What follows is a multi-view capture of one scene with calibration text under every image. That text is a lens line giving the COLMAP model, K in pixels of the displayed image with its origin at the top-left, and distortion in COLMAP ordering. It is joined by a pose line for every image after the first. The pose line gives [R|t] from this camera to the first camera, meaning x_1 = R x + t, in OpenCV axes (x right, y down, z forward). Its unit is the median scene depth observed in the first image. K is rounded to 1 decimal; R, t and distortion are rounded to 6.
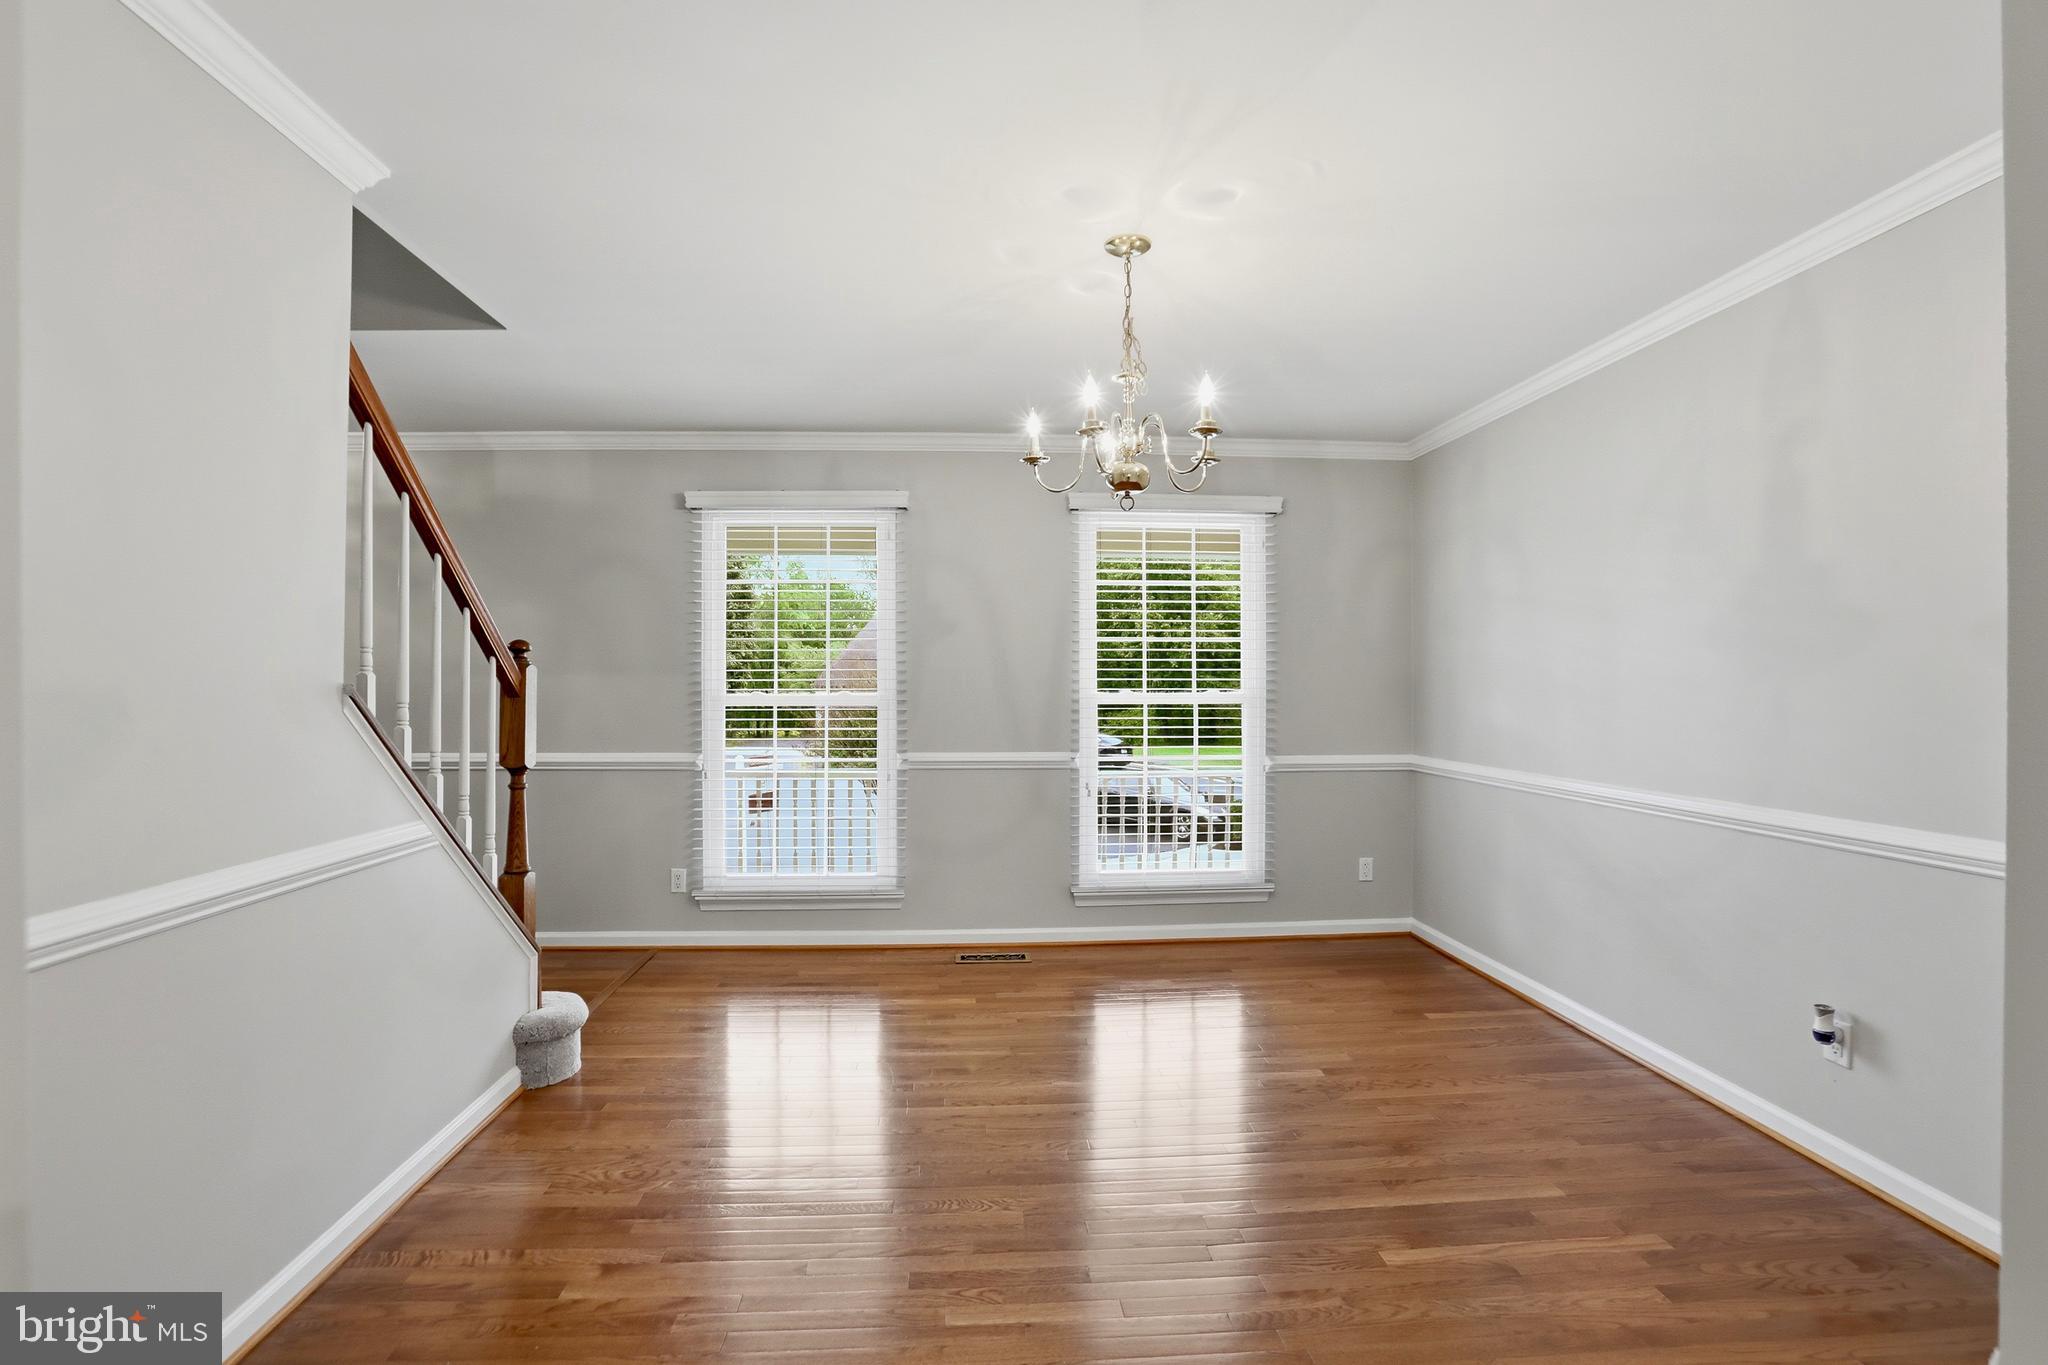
lens RADIAL K [[926.2, 0, 1000.1], [0, 926.2, 649.8], [0, 0, 1]] dist [-0.132634, 0.062352]
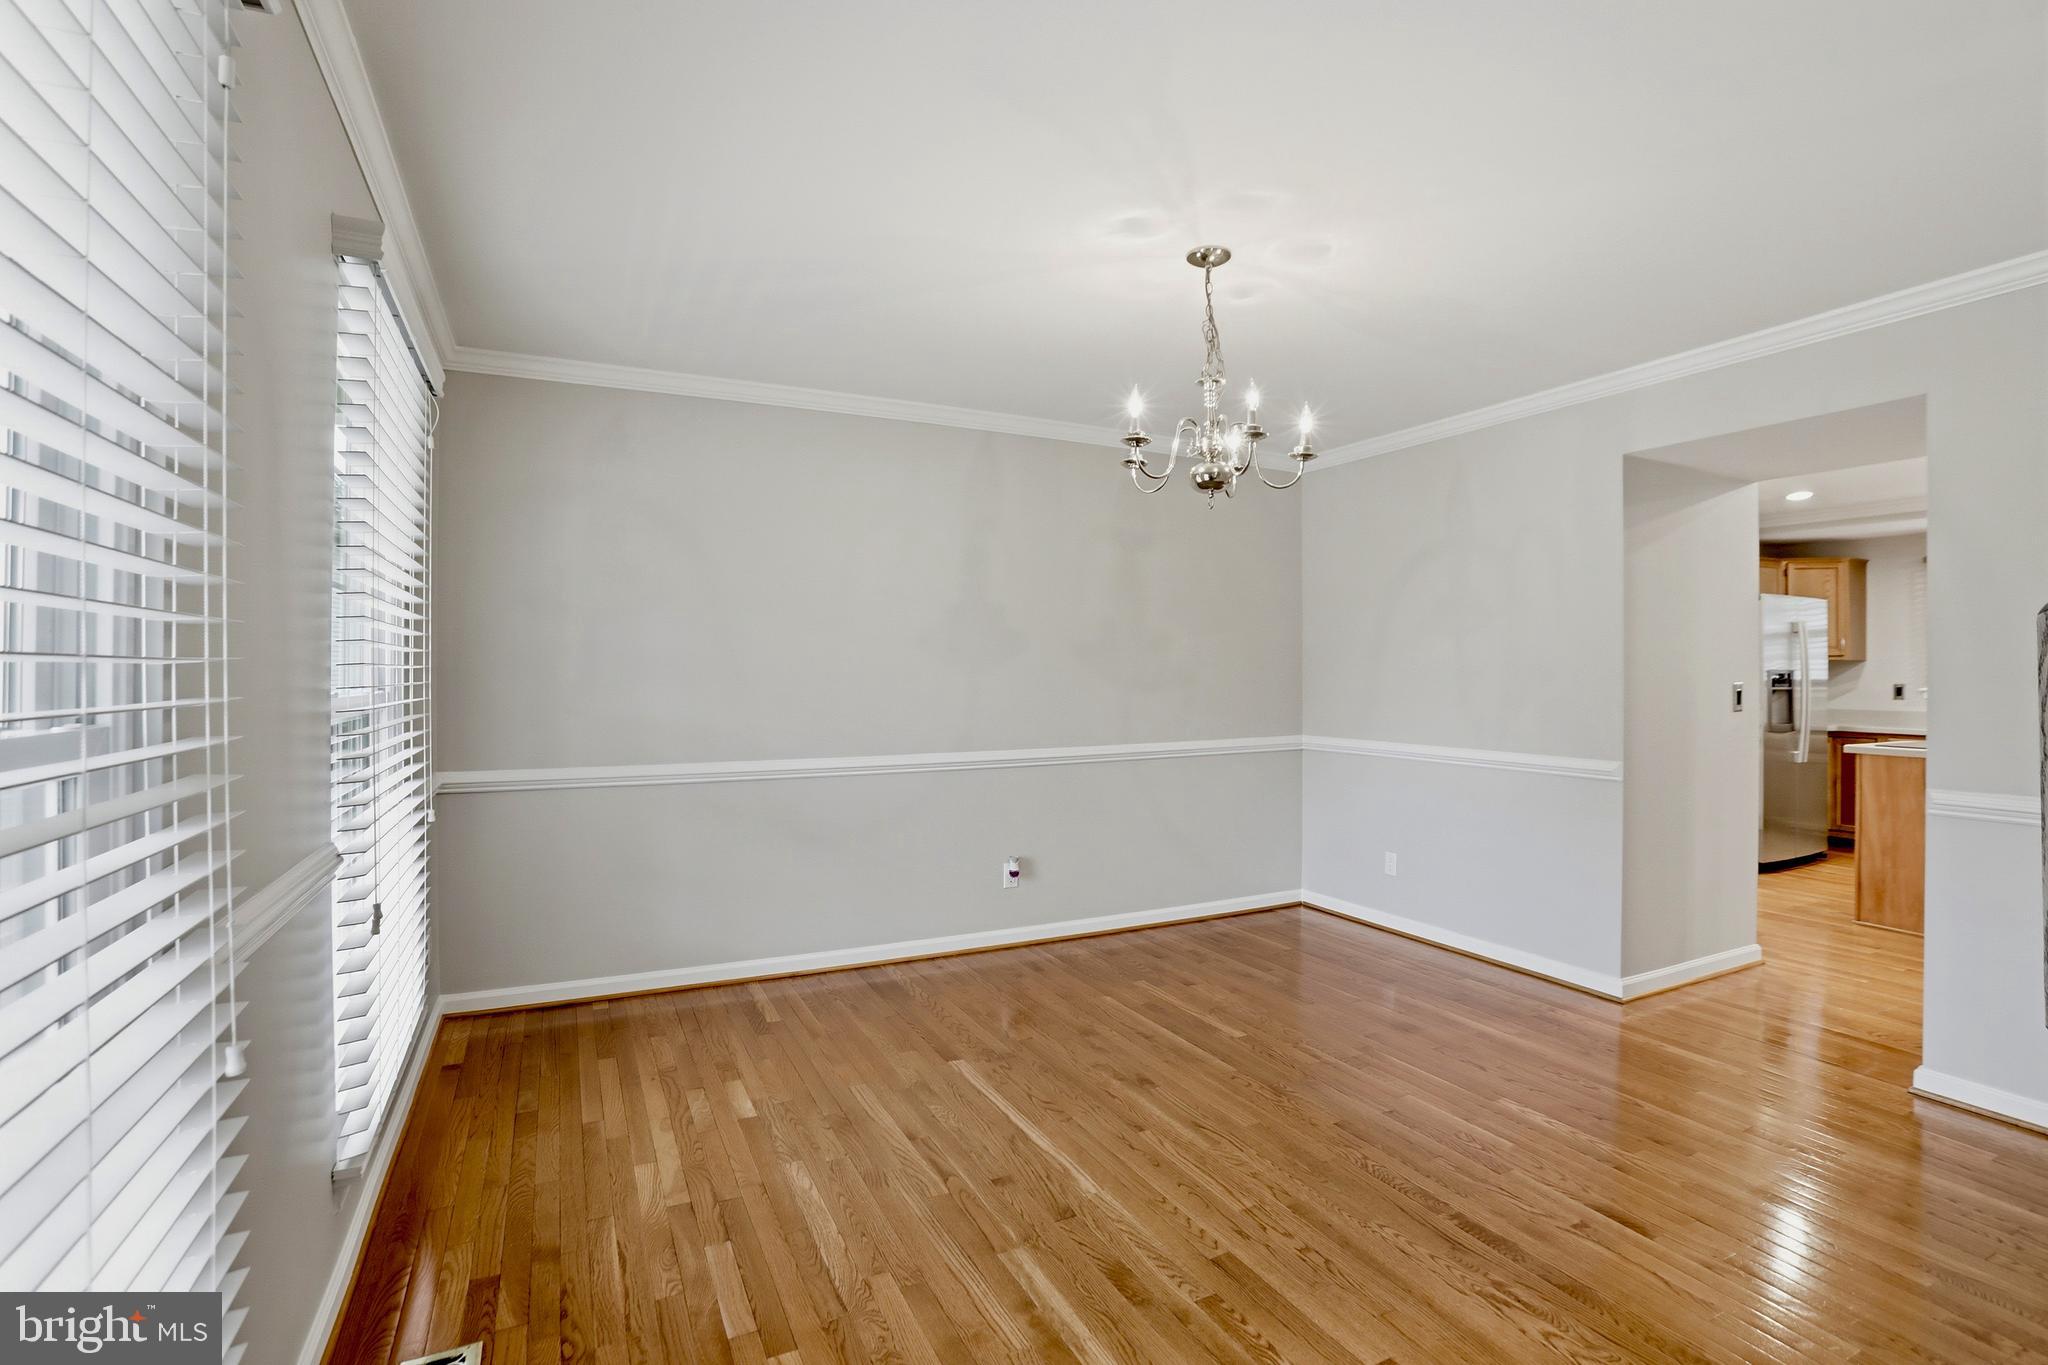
lens RADIAL K [[926.2, 0, 1000.1], [0, 926.2, 649.8], [0, 0, 1]] dist [-0.132634, 0.062352]
pose [[-0.367392, 0.021123, 0.929826, -0.725717], [-0.027449, 0.999060, -0.033542, 0.049806], [-0.929661, -0.037846, -0.366467, 1.578150]]
